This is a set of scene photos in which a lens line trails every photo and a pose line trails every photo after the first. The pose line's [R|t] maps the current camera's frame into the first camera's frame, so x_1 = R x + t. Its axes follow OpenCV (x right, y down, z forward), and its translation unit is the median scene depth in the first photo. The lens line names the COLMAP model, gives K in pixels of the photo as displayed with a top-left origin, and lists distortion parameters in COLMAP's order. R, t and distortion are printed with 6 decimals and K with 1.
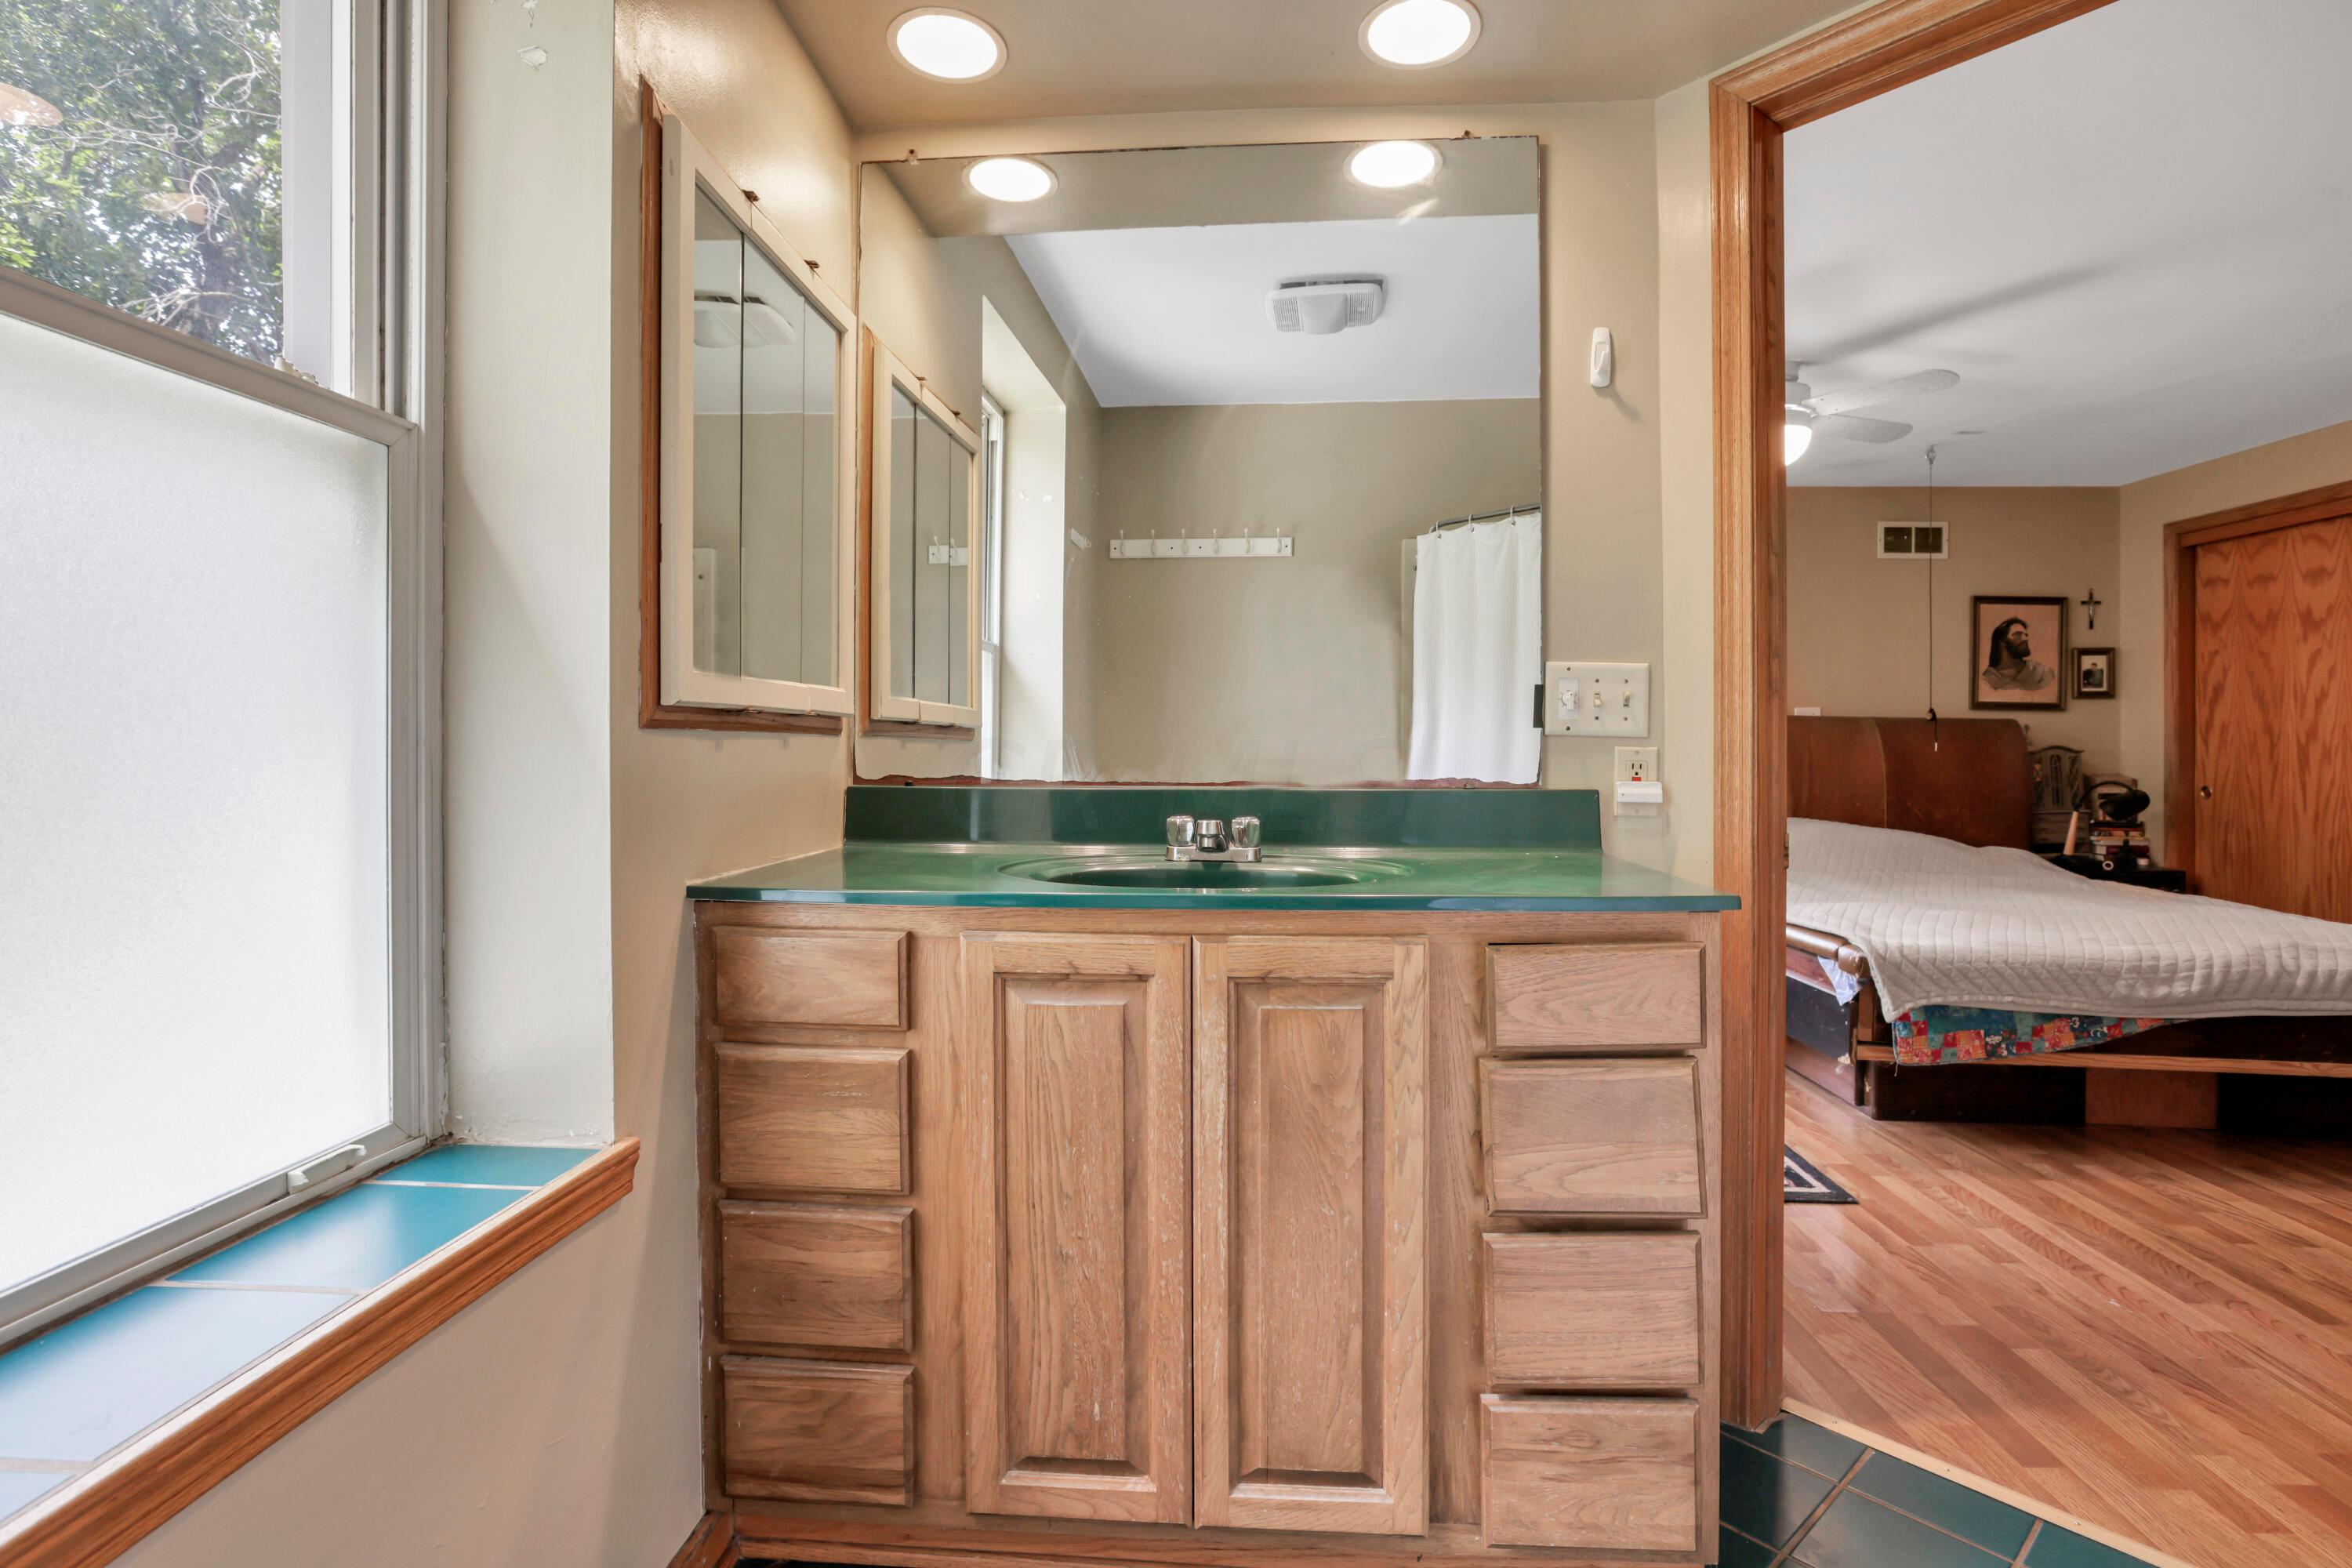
lens RADIAL K [[1103.0, 0, 1173.8], [0, 1103.0, 767.2], [0, 0, 1]] dist [-0.001377, 0.000465]
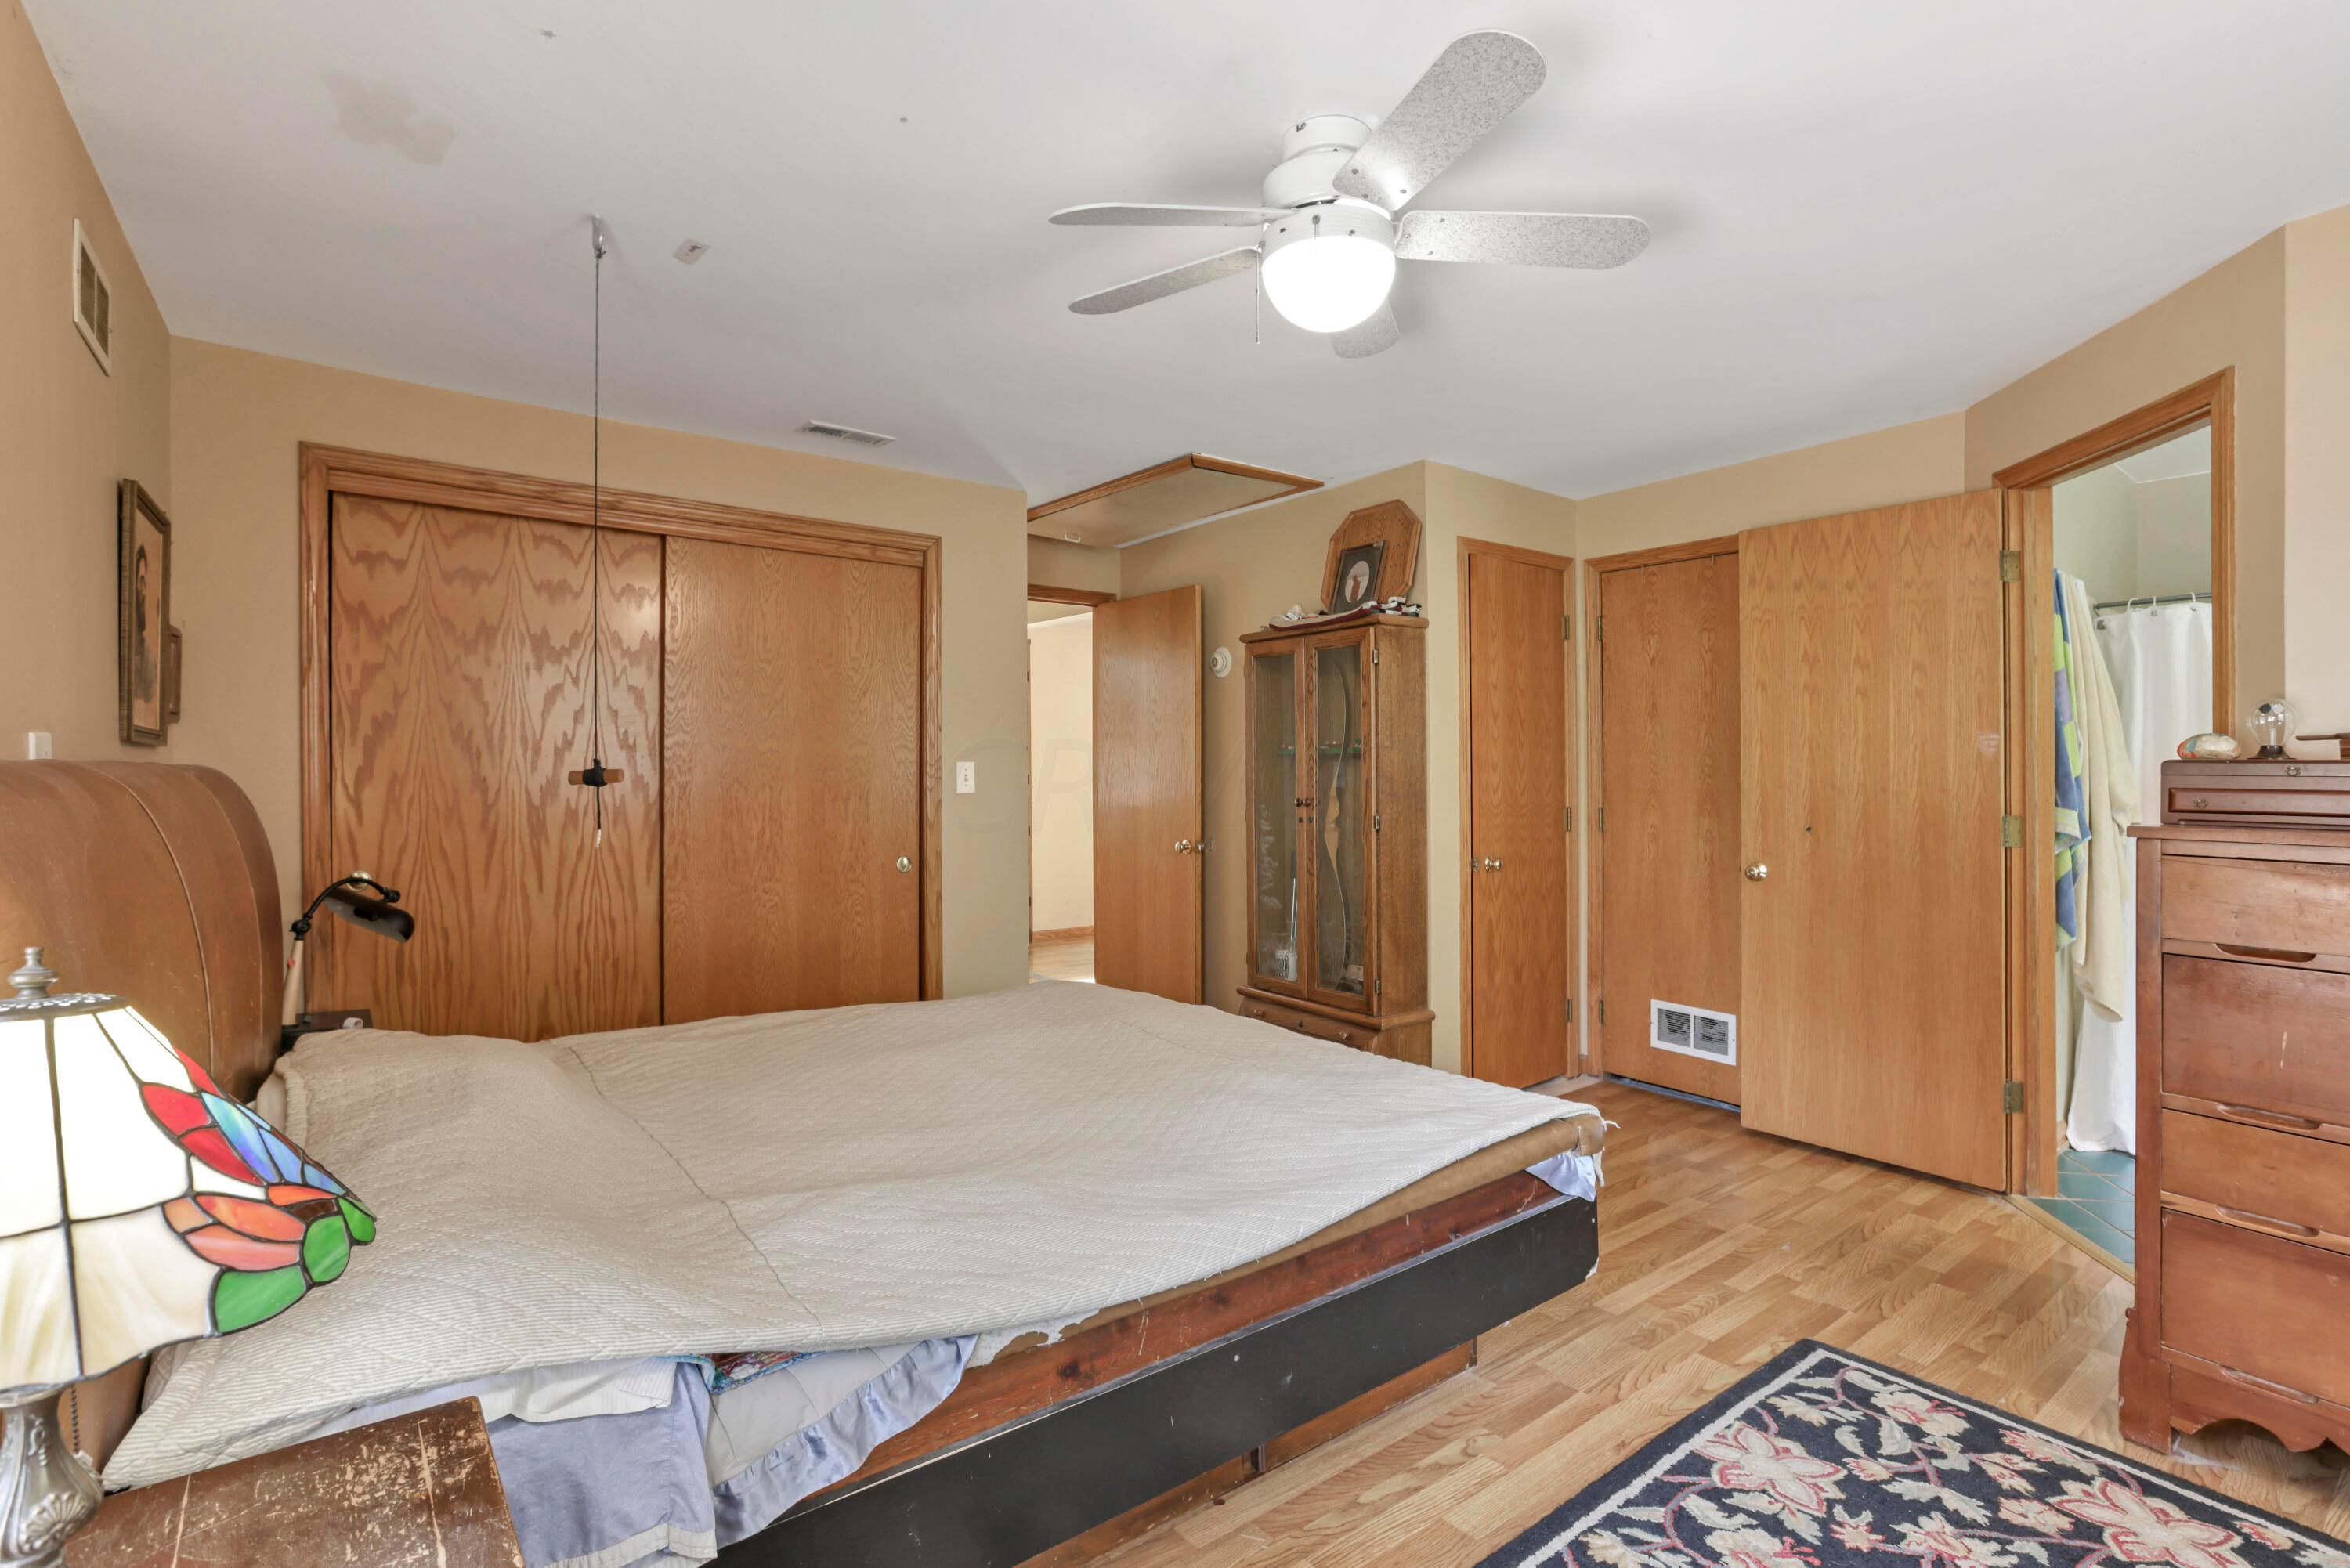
lens RADIAL K [[1081.8, 0, 1142.0], [0, 1081.8, 769.3], [0, 0, 1]] dist [-0.045206, 0.007845]
pose [[-0.644385, 0.001832, 0.764699, 0.182432], [0.004626, 0.999988, 0.001501, -0.045019], [-0.764687, 0.004505, -0.644386, 1.157658]]
